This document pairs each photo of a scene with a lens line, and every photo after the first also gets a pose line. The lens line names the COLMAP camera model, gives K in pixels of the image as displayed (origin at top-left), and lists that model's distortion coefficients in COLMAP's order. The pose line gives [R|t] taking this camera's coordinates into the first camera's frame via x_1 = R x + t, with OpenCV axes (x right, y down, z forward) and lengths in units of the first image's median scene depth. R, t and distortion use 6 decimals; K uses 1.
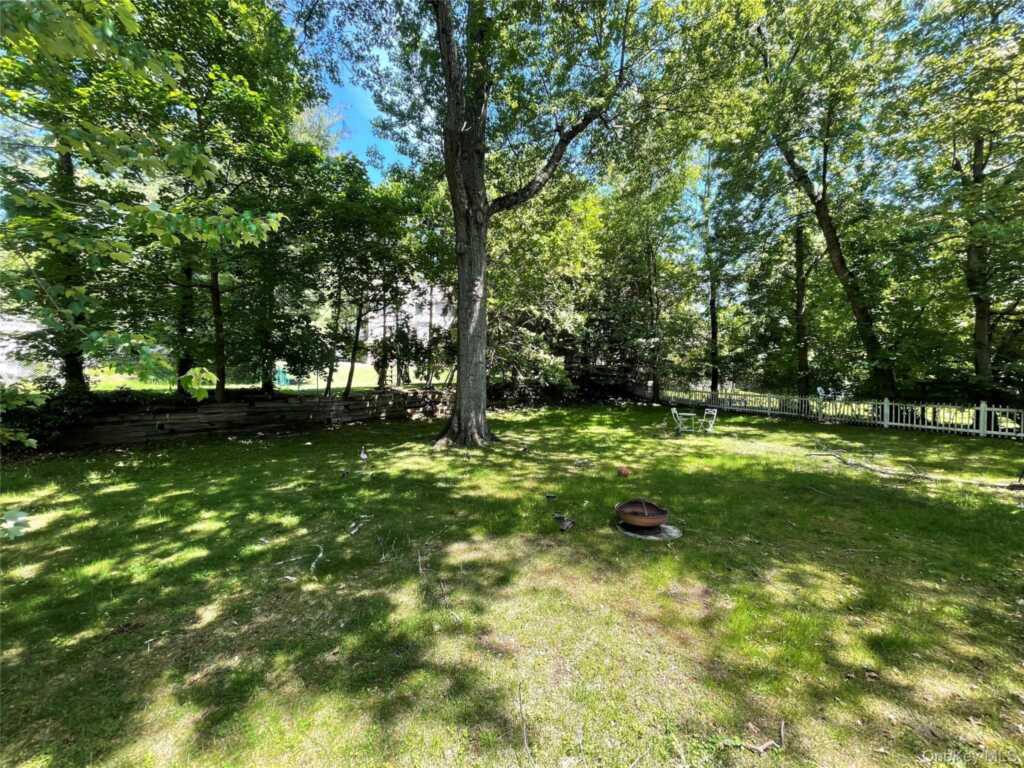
lens RADIAL K [[415.0, 0, 511.8], [0, 415.0, 380.3], [0, 0, 1]] dist [0.002030, -0.000426]
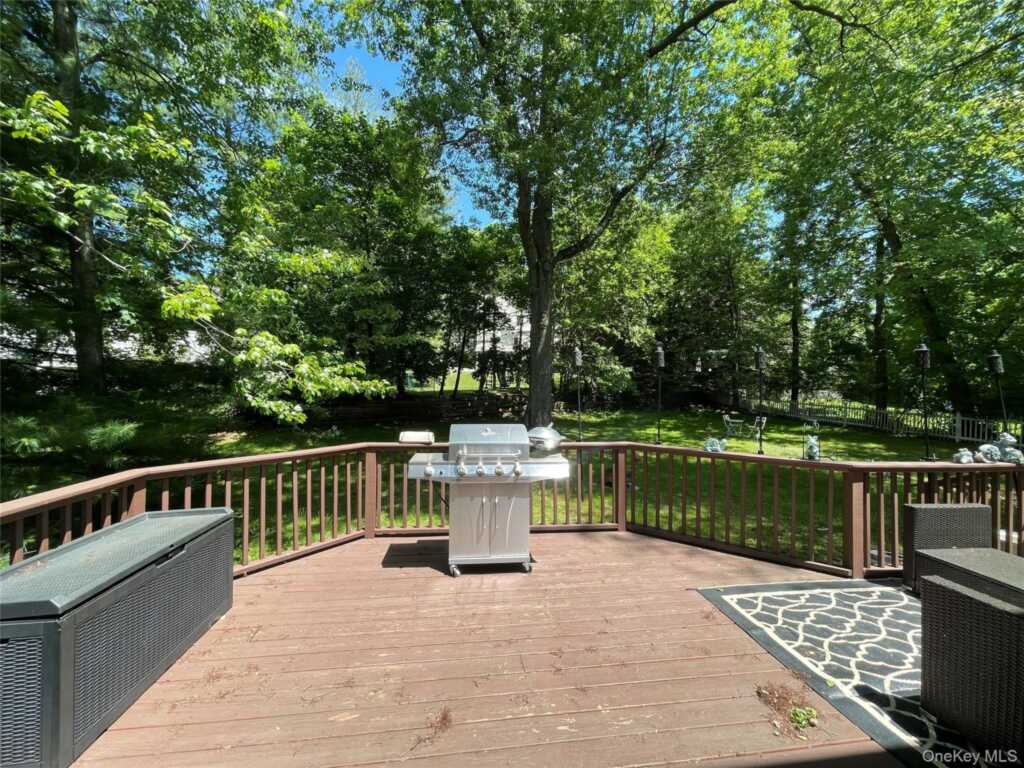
lens RADIAL K [[415.0, 0, 507.5], [0, 415.0, 383.4], [0, 0, 1]] dist [0.002030, -0.000426]
pose [[0.965486, 0.015362, -0.260003, 0.100129], [-0.014913, 0.999882, 0.003701, -0.012454], [0.260029, 0.000304, 0.965601, -0.211031]]
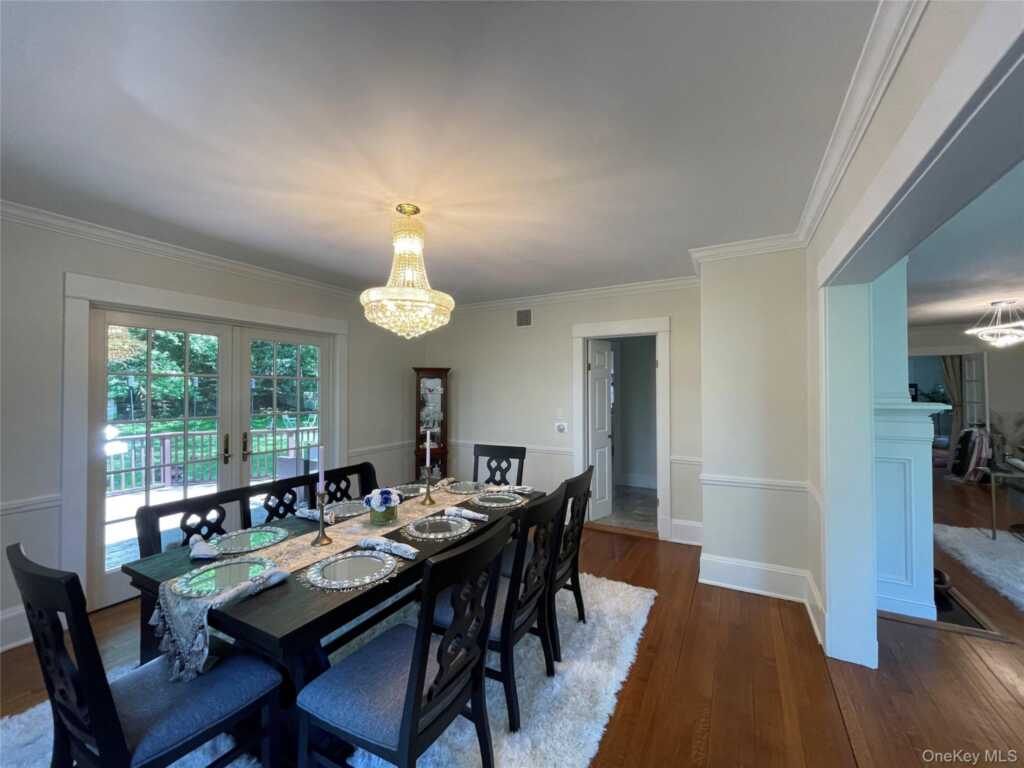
lens RADIAL K [[415.0, 0, 509.6], [0, 415.0, 383.4], [0, 0, 1]] dist [0.002030, -0.000426]
pose [[0.785822, 0.008079, 0.618400, 0.112466], [-0.002734, 0.999950, -0.009588, -0.021495], [-0.618447, 0.005844, 0.785805, -0.460485]]
